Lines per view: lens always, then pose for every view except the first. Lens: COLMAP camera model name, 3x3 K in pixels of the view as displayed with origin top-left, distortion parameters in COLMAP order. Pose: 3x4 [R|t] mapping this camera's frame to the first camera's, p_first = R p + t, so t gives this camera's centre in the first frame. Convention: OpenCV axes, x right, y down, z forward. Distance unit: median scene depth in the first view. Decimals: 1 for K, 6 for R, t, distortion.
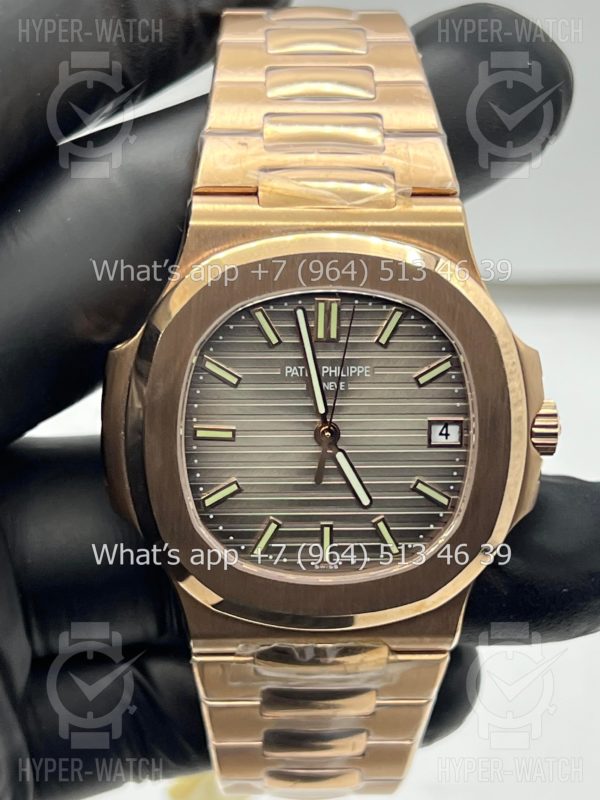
lens RADIAL K [[1879.4, 0, 300.3], [0, 1879.4, 398.5], [0, 0, 1]] dist [0.236711, 0.000000]
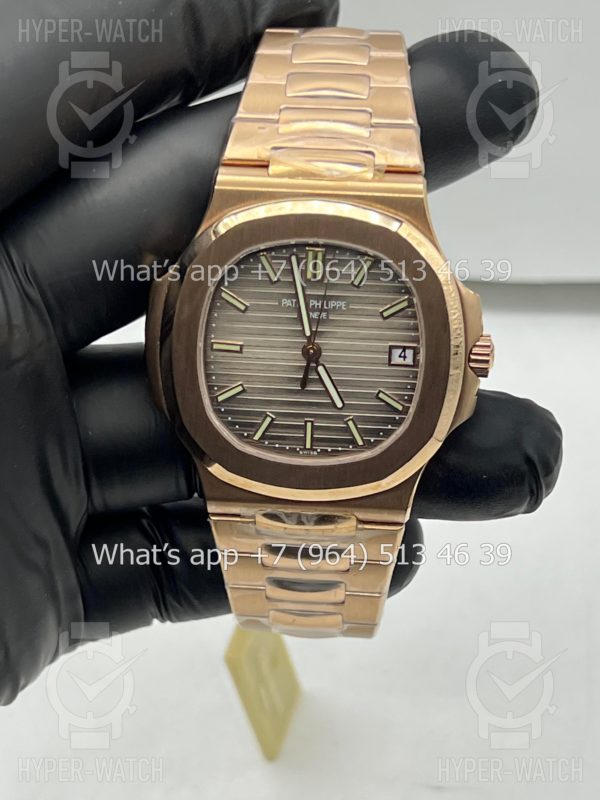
lens RADIAL K [[1879.4, 0, 296.1], [0, 1879.4, 399.5], [0, 0, 1]] dist [0.236711, 0.000000]
pose [[0.991490, 0.052437, -0.119152, 0.161747], [-0.049184, 0.998337, 0.030075, 0.013247], [0.120531, -0.023959, 0.992420, -0.308873]]
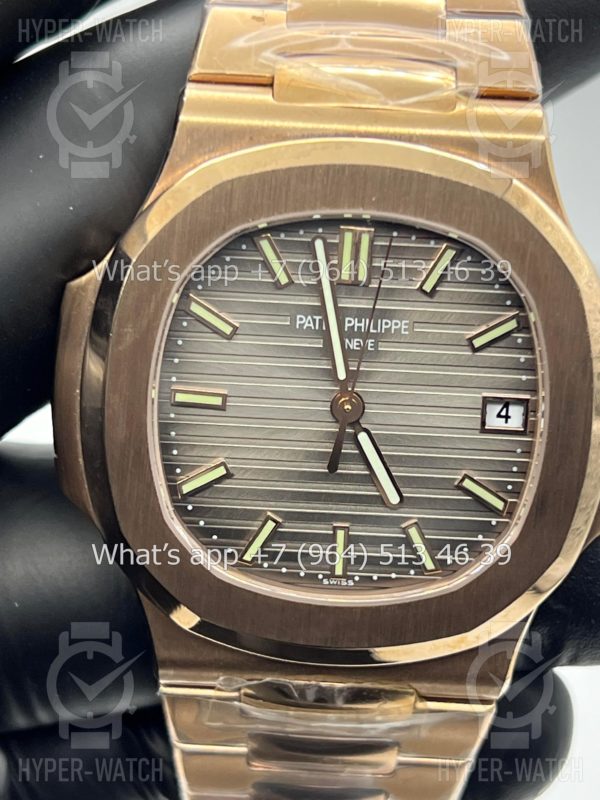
lens RADIAL K [[1879.4, 0, 305.3], [0, 1879.4, 394.4], [0, 0, 1]] dist [0.236711, 0.000000]
pose [[0.997498, 0.054018, -0.045599, 0.031460], [-0.053870, 0.998538, 0.004458, 0.011225], [0.045774, -0.001991, 0.998950, 0.242968]]
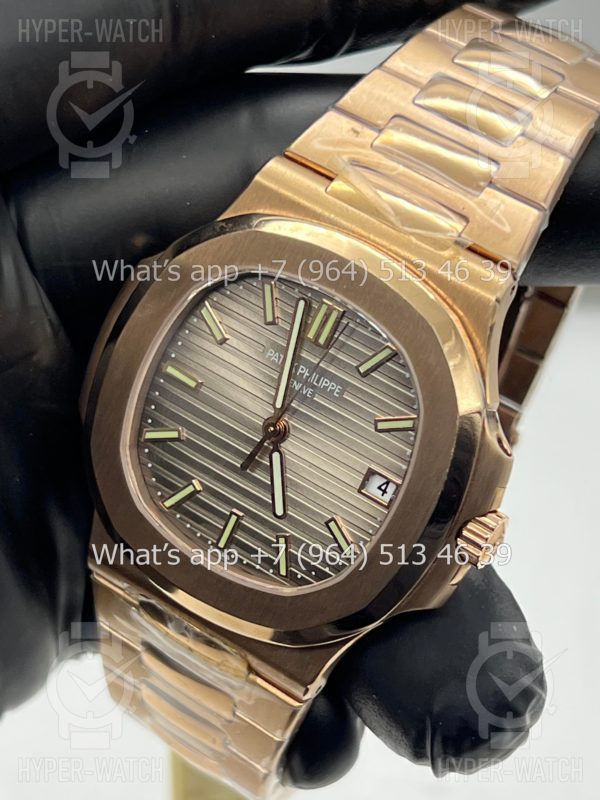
lens RADIAL K [[1879.4, 0, 296.5], [0, 1879.4, 403.7], [0, 0, 1]] dist [0.236711, 0.000000]
pose [[0.803041, 0.453151, -0.387013, 0.391719], [-0.467414, 0.881816, 0.062643, -0.058769], [0.369661, 0.130590, 0.919944, 0.109142]]
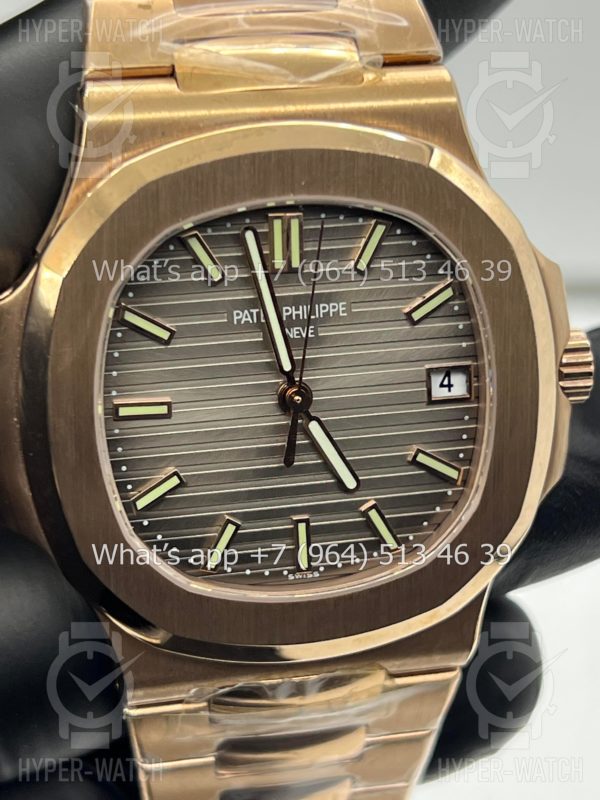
lens RADIAL K [[1879.4, 0, 297.1], [0, 1879.4, 401.7], [0, 0, 1]] dist [0.236711, 0.000000]
pose [[0.987656, -0.079682, 0.134854, -0.084210], [0.074427, 0.996274, 0.043577, -0.011706], [-0.137824, -0.033002, 0.989907, 0.269370]]
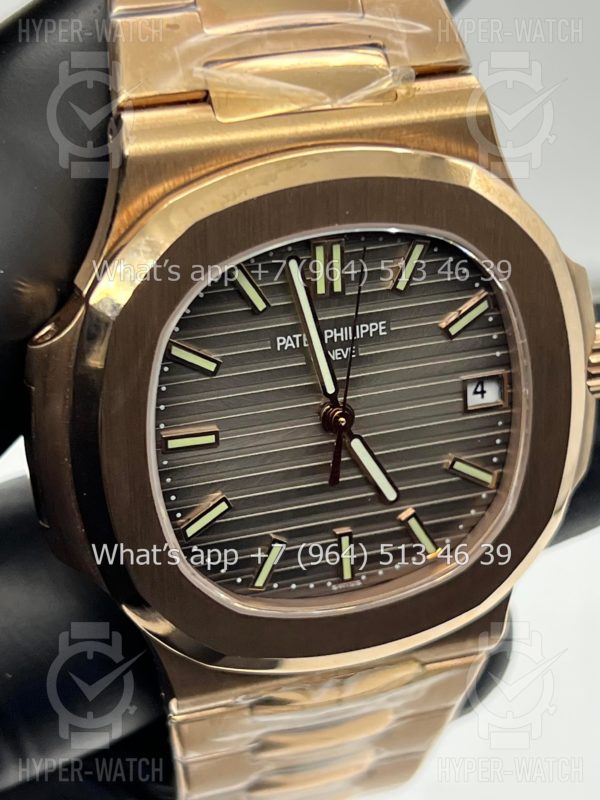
lens RADIAL K [[1879.4, 0, 299.2], [0, 1879.4, 401.9], [0, 0, 1]] dist [0.236711, 0.000000]
pose [[0.965370, -0.139899, 0.220202, -0.162481], [0.100910, 0.978599, 0.179333, -0.121647], [-0.240578, -0.150902, 0.958828, 0.292191]]
